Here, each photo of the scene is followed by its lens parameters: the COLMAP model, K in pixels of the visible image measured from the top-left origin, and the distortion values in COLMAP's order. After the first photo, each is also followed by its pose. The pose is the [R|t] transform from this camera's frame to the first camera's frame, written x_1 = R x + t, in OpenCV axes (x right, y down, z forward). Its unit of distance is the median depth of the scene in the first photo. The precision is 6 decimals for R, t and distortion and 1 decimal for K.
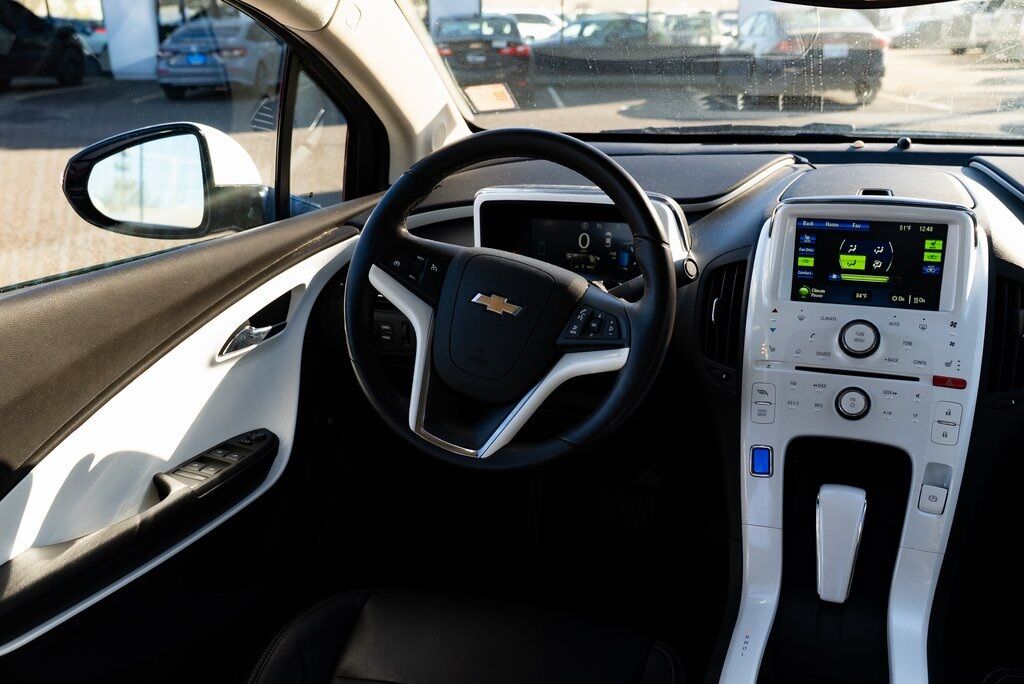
lens RADIAL K [[954.5, 0, 512.0], [0, 954.5, 342.0], [0, 0, 1]] dist [-0.005253, 0.015913]
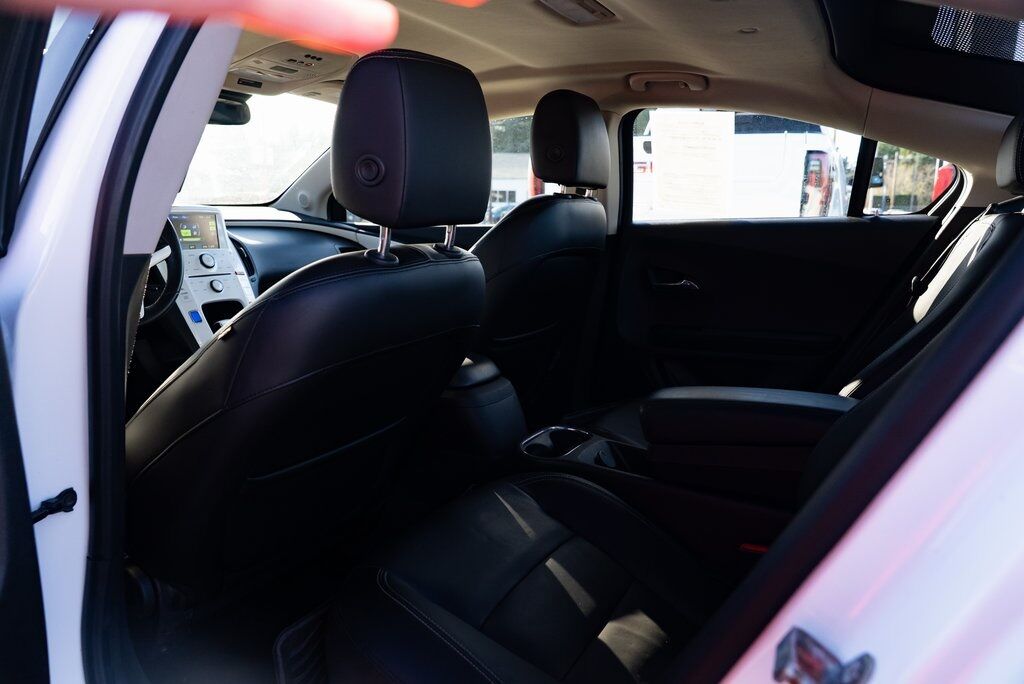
lens RADIAL K [[697.1, 0, 512.7], [0, 697.1, 343.0], [0, 0, 1]] dist [-0.034460, 0.020207]
pose [[0.149069, -0.149196, 0.977506, -1.198573], [0.280194, 0.954408, 0.102942, 0.219011], [-0.948298, 0.258546, 0.184077, 0.008958]]
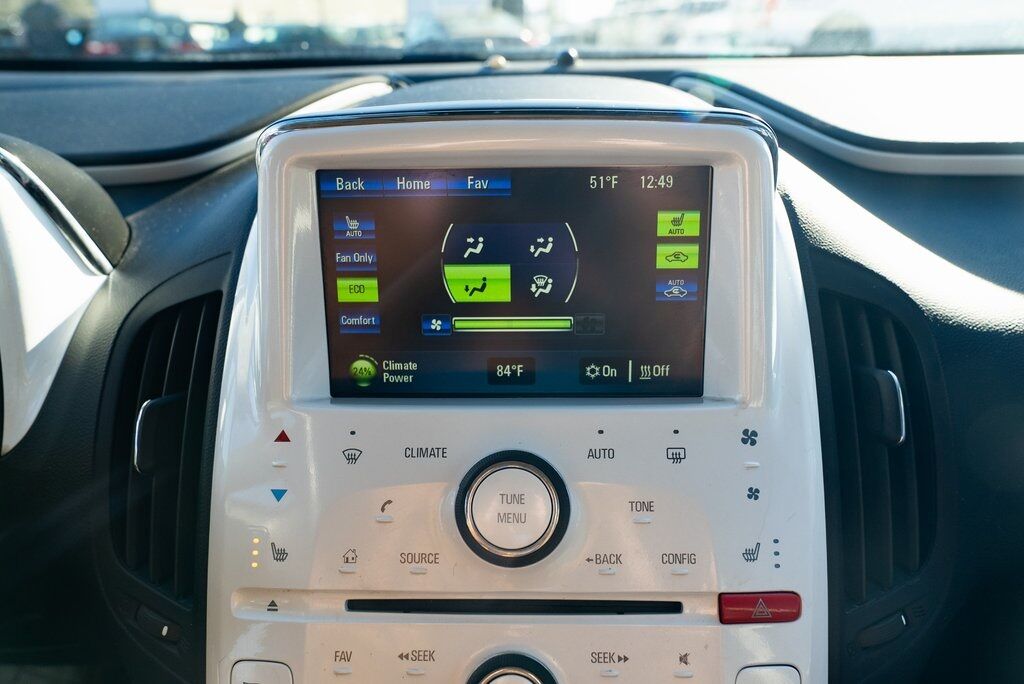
lens RADIAL K [[841.7, 0, 518.8], [0, 841.7, 342.9], [0, 0, 1]] dist [-0.006701, 0.007781]
pose [[0.943299, -0.102347, 0.315772, 0.265529], [0.093918, 0.994700, 0.041839, -0.072709], [-0.318381, -0.009810, 0.947912, 0.683792]]
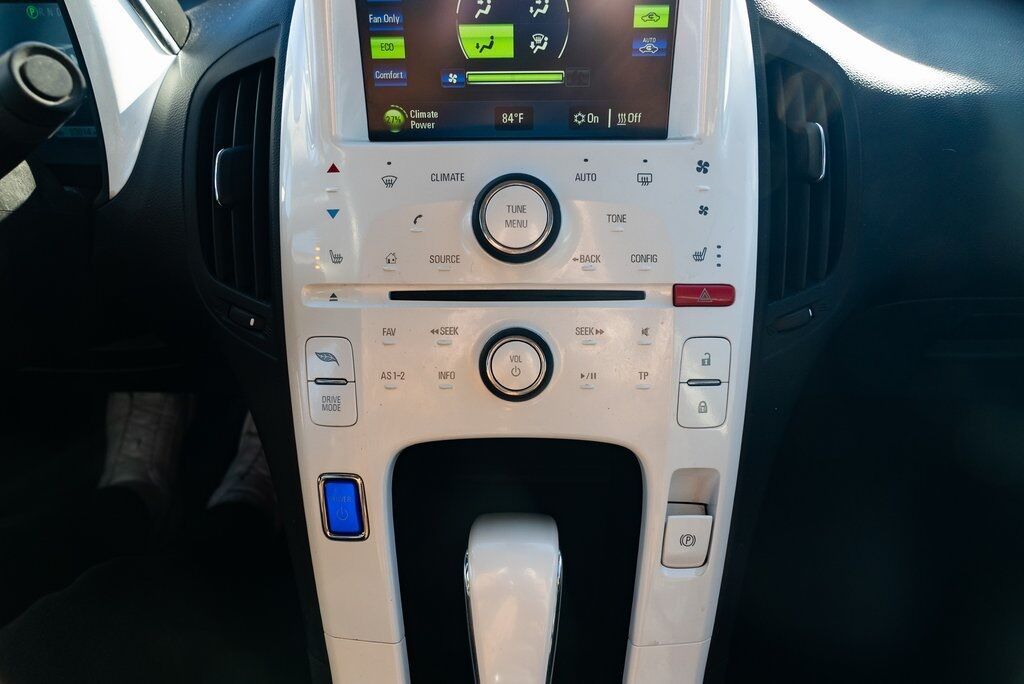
lens RADIAL K [[697.1, 0, 512.7], [0, 697.1, 343.0], [0, 0, 1]] dist [-0.034460, 0.020207]
pose [[0.940881, -0.171375, 0.292187, 0.247879], [0.095168, 0.961572, 0.257533, -0.030235], [-0.325093, -0.214501, 0.921034, 0.663064]]
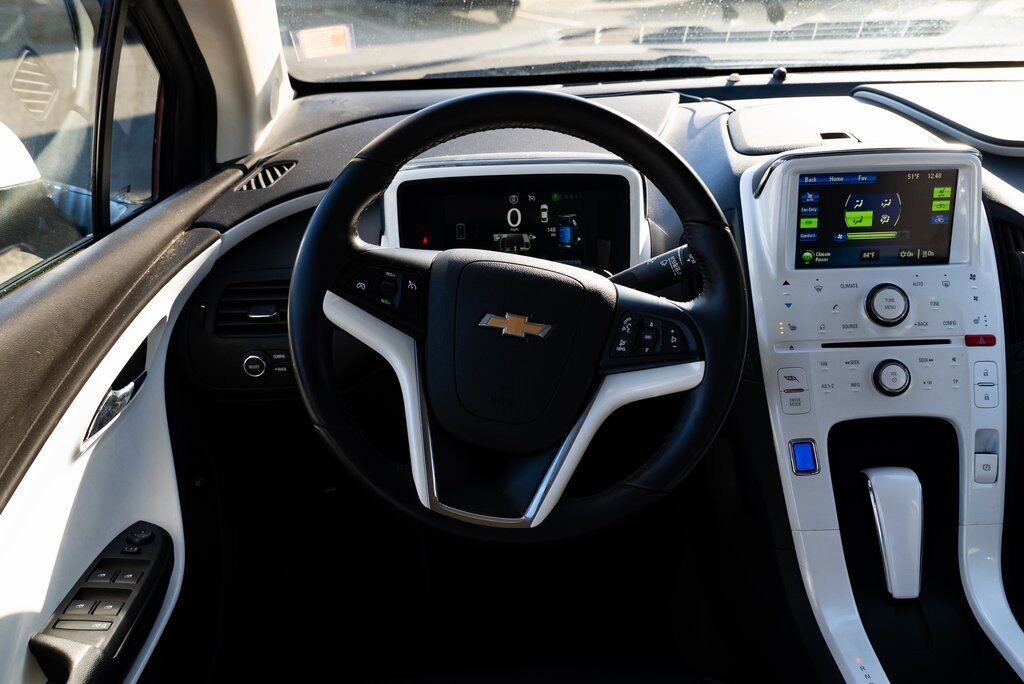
lens RADIAL K [[954.5, 0, 512.0], [0, 954.5, 342.0], [0, 0, 1]] dist [-0.005253, 0.015913]
pose [[0.929017, -0.147440, 0.339396, -0.264962], [0.121797, 0.987923, 0.095782, -0.094575], [-0.349419, -0.047645, 0.935754, 0.269112]]
